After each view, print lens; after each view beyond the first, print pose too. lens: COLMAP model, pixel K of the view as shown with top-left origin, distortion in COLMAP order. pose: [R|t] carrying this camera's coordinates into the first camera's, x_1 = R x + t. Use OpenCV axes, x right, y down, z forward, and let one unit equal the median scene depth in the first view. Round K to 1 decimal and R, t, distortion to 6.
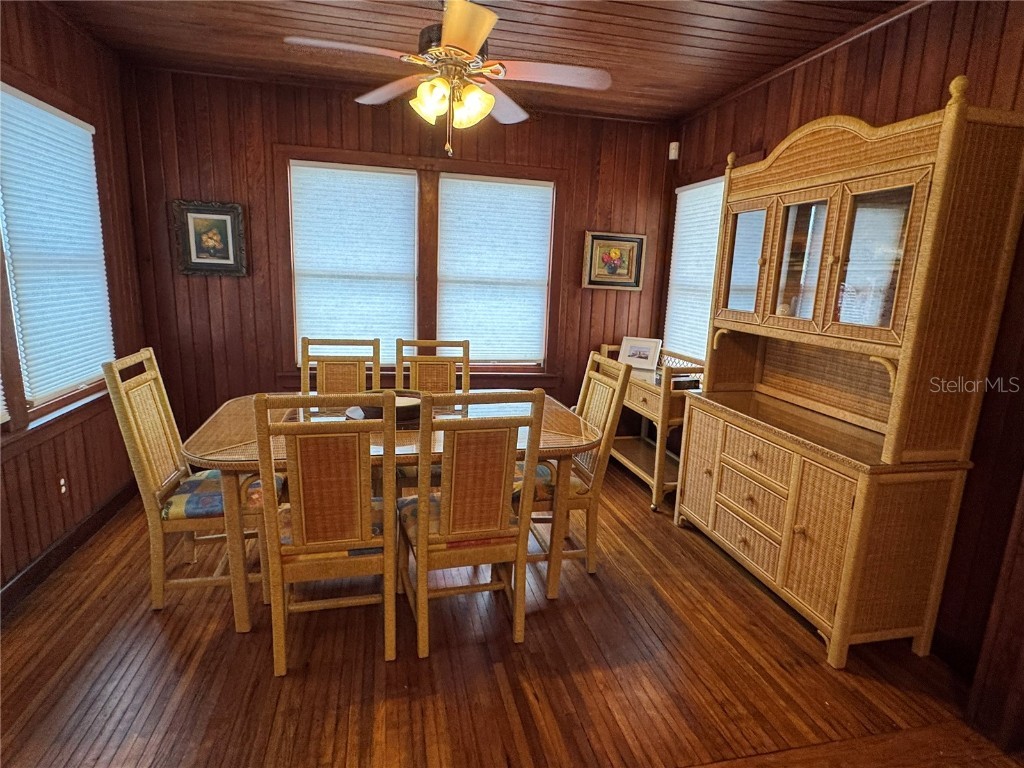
lens RADIAL K [[554.3, 0, 512.0], [0, 554.3, 384.0], [0, 0, 1]] dist [0.000835, 0.000953]
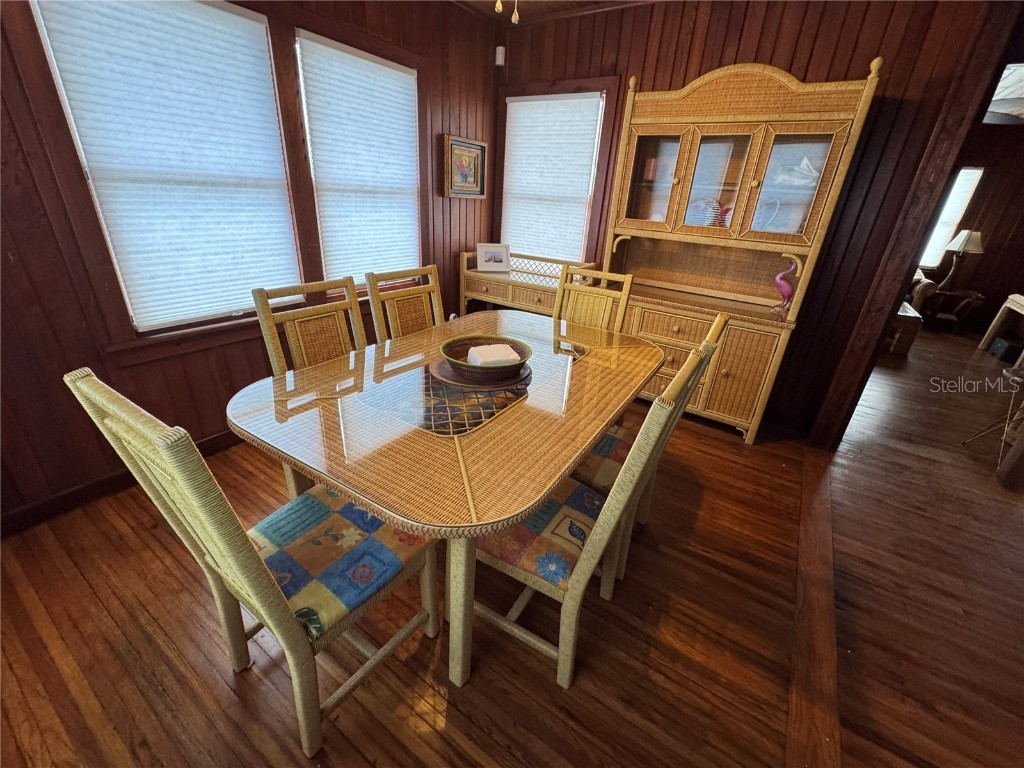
lens RADIAL K [[425.5, 0, 512.0], [0, 425.5, 384.0], [0, 0, 1]] dist [-0.002777, -0.000194]
pose [[0.720534, -0.283088, 0.633002, -0.410191], [0.104308, 0.946732, 0.304660, -0.080172], [-0.685529, -0.153491, 0.711682, 0.340350]]
